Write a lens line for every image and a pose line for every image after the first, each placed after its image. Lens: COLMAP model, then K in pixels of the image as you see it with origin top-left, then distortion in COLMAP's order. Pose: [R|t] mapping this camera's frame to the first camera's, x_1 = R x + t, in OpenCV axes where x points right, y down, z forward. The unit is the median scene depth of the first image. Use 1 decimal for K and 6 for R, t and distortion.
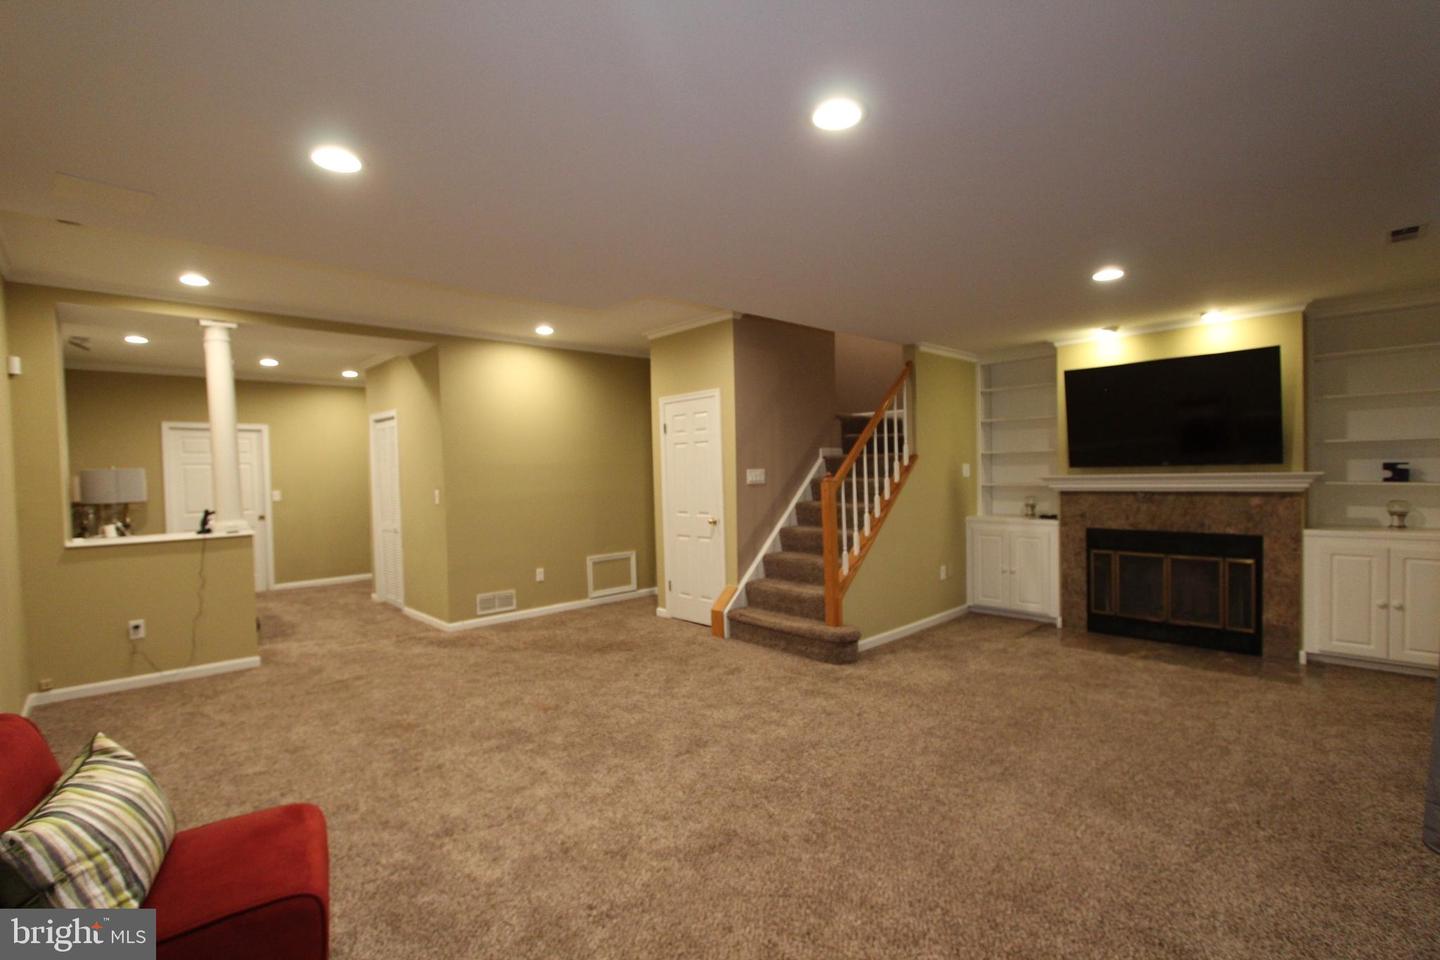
lens RADIAL K [[663.7, 0, 721.2], [0, 663.7, 486.0], [0, 0, 1]] dist [-0.013841, 0.001117]
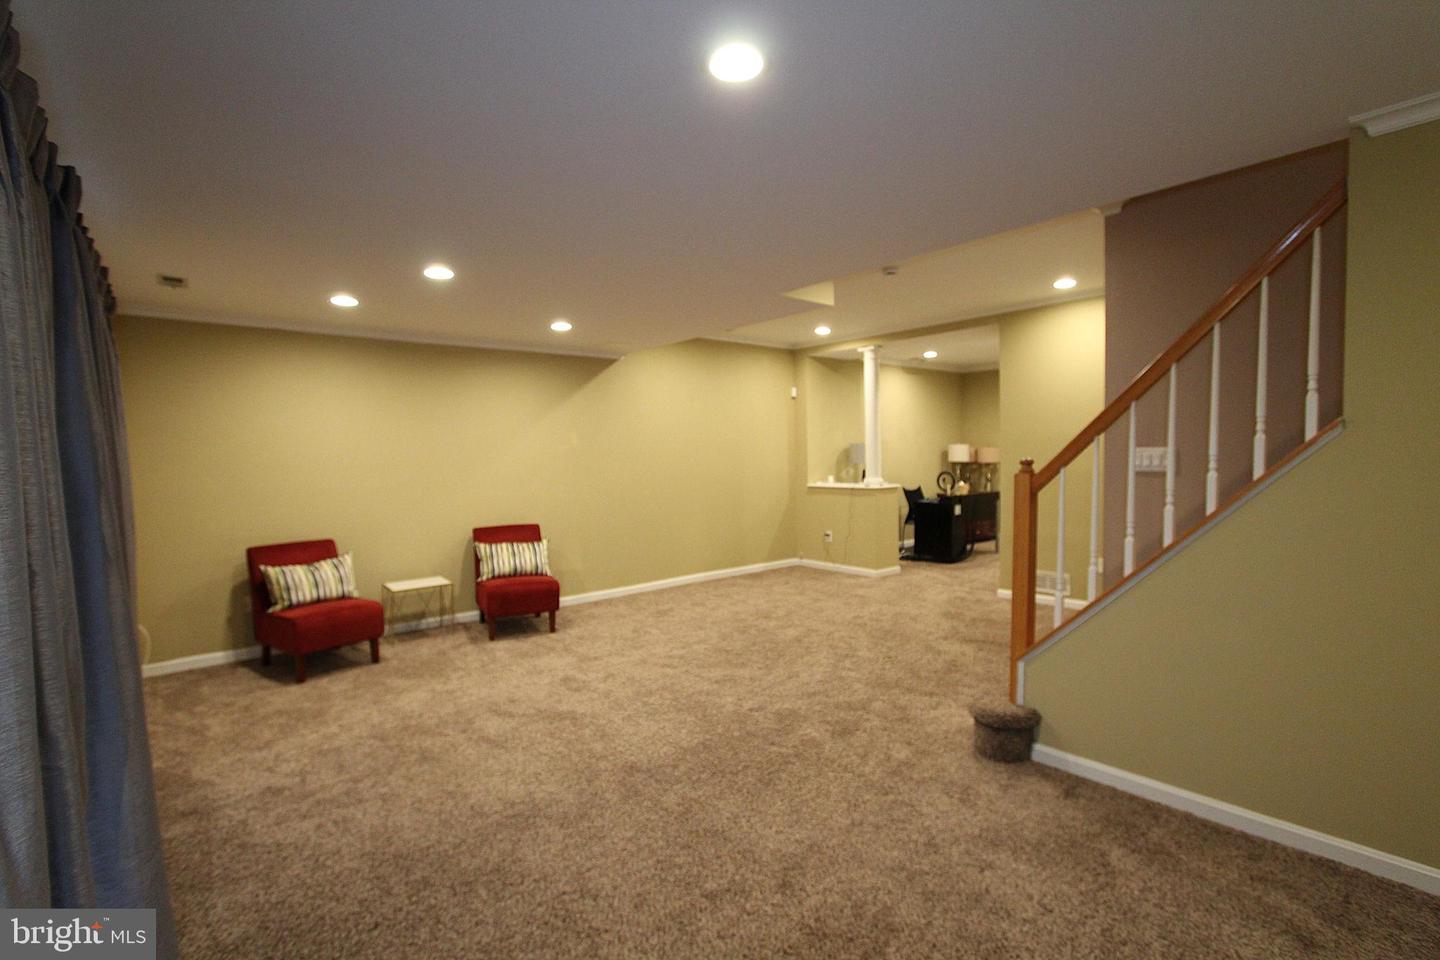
lens RADIAL K [[663.7, 0, 721.3], [0, 663.7, 484.2], [0, 0, 1]] dist [-0.013841, 0.001117]
pose [[-0.058125, 0.068470, -0.995959, 0.815033], [-0.008823, 0.997571, 0.069095, -0.036394], [0.998270, 0.012803, -0.057380, 0.767068]]
